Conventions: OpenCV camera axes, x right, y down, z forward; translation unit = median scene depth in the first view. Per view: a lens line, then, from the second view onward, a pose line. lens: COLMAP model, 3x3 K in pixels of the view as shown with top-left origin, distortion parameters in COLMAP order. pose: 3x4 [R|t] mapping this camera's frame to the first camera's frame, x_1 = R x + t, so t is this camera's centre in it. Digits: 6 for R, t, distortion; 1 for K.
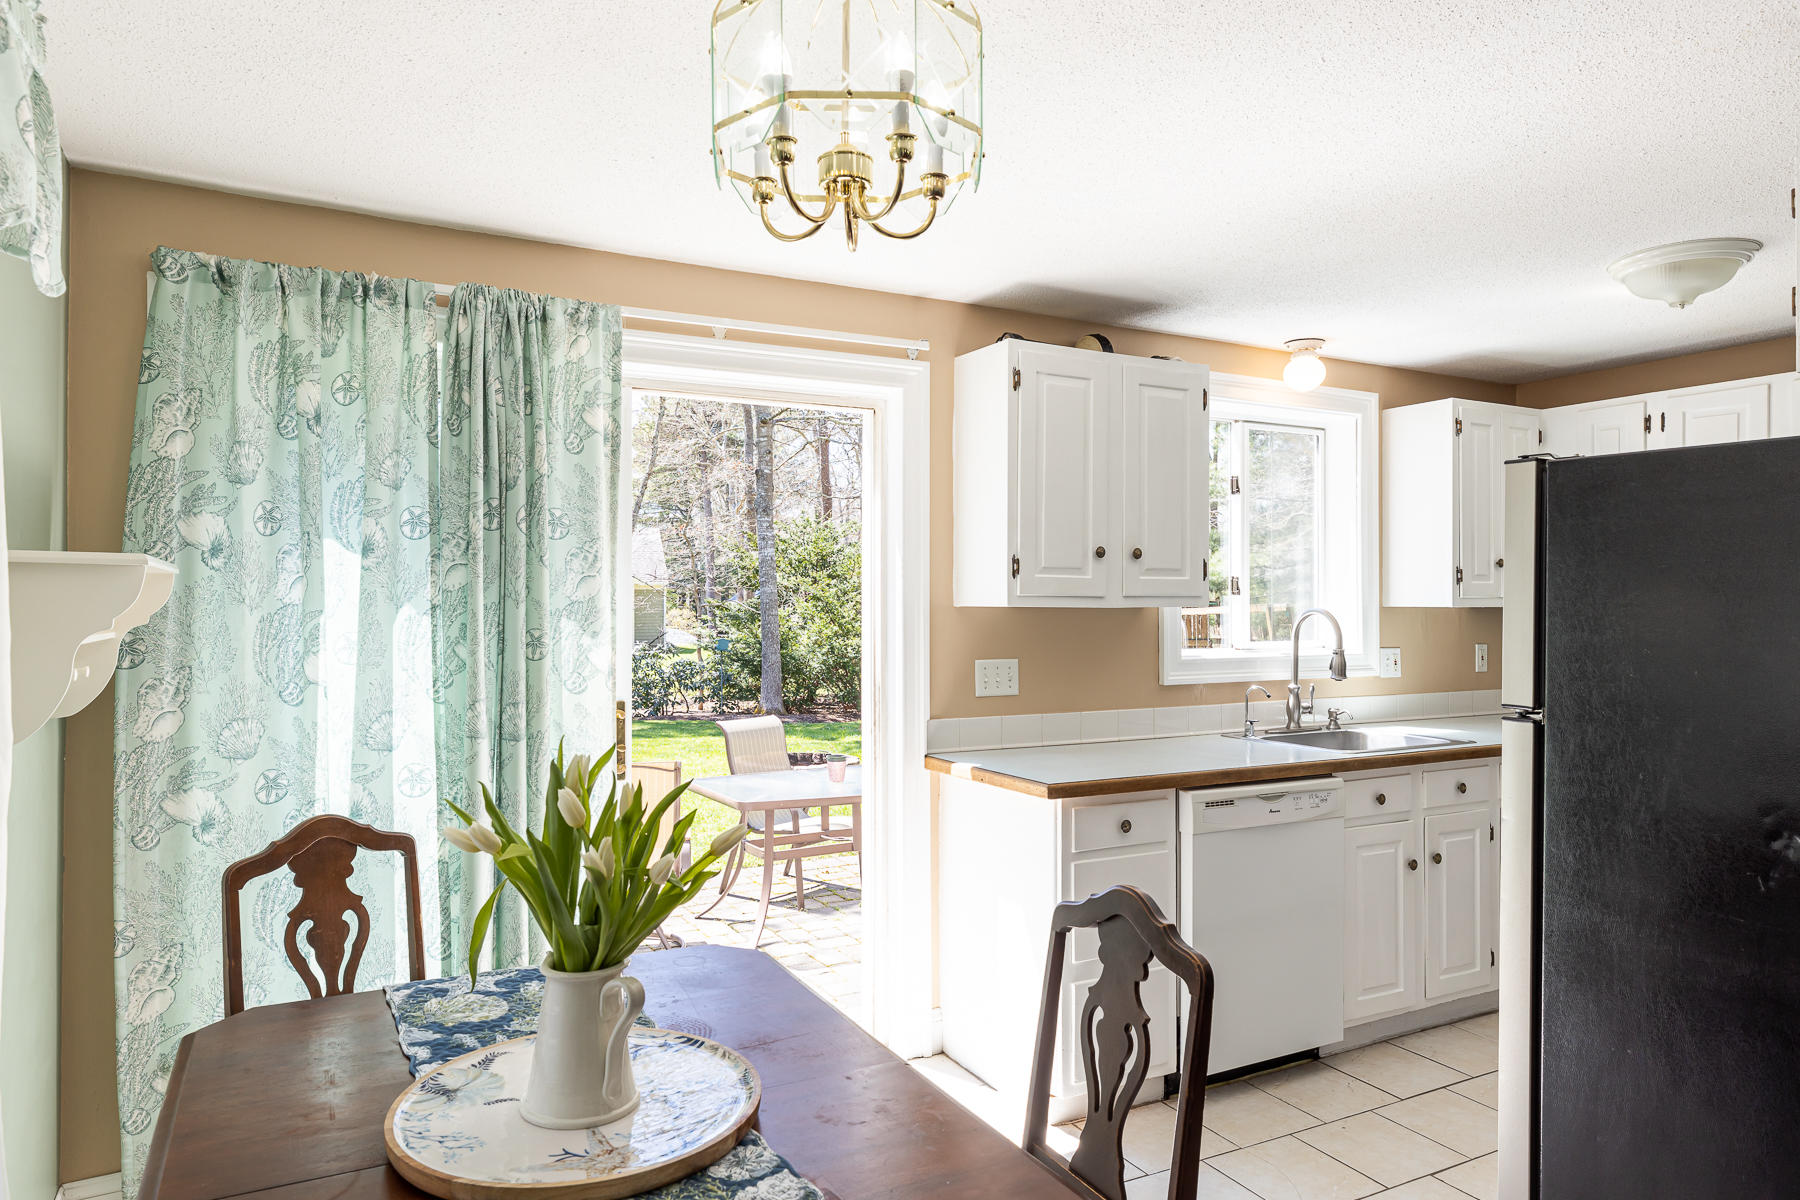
lens RADIAL K [[1137.9, 0, 906.0], [0, 1137.9, 596.4], [0, 0, 1]] dist [0.017967, -0.006159]
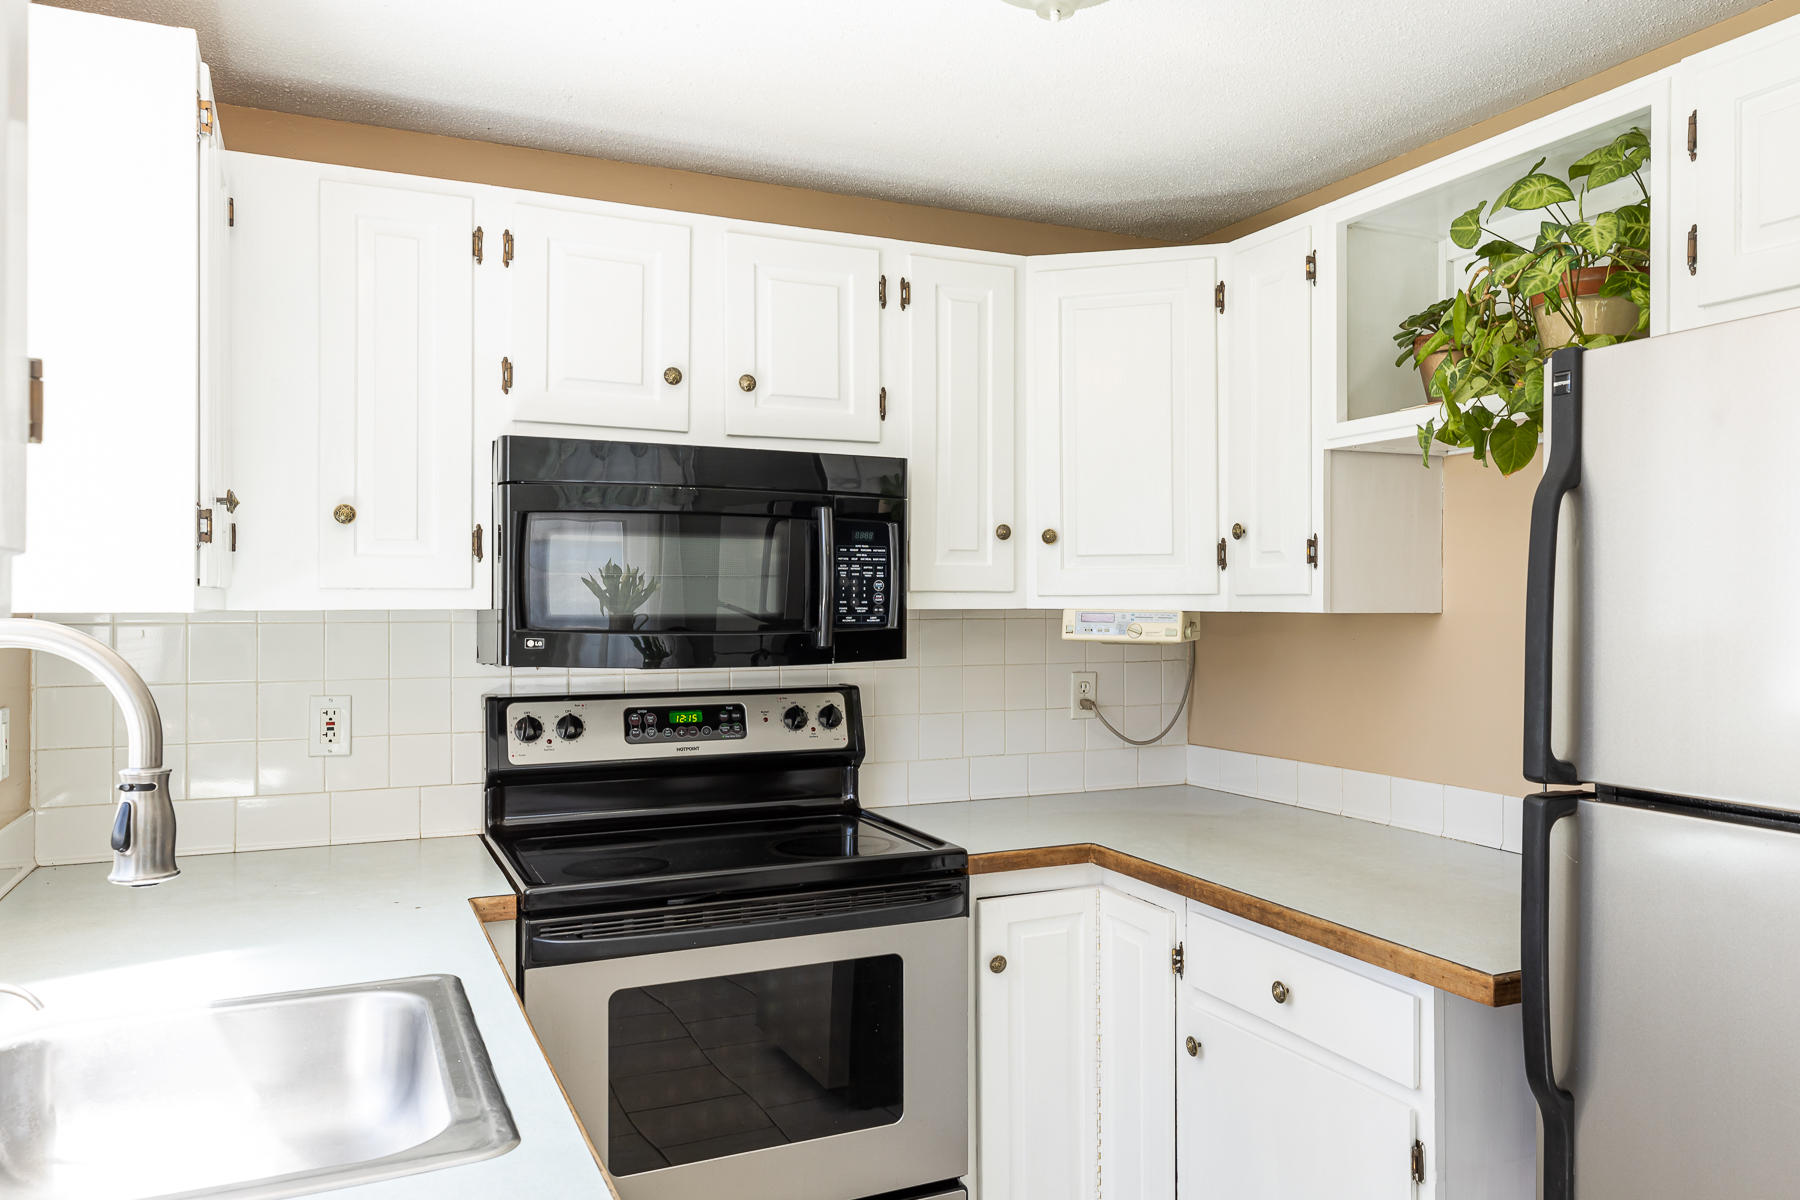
lens RADIAL K [[1372.6, 0, 1060.4], [0, 1372.6, 596.7], [0, 0, 1]] dist [0.018072, -0.011050]
pose [[0.024426, 0.005082, 0.999689, 0.053977], [-0.004642, 0.999977, -0.004970, 0.005824], [-0.999691, -0.004519, 0.024449, 0.763645]]
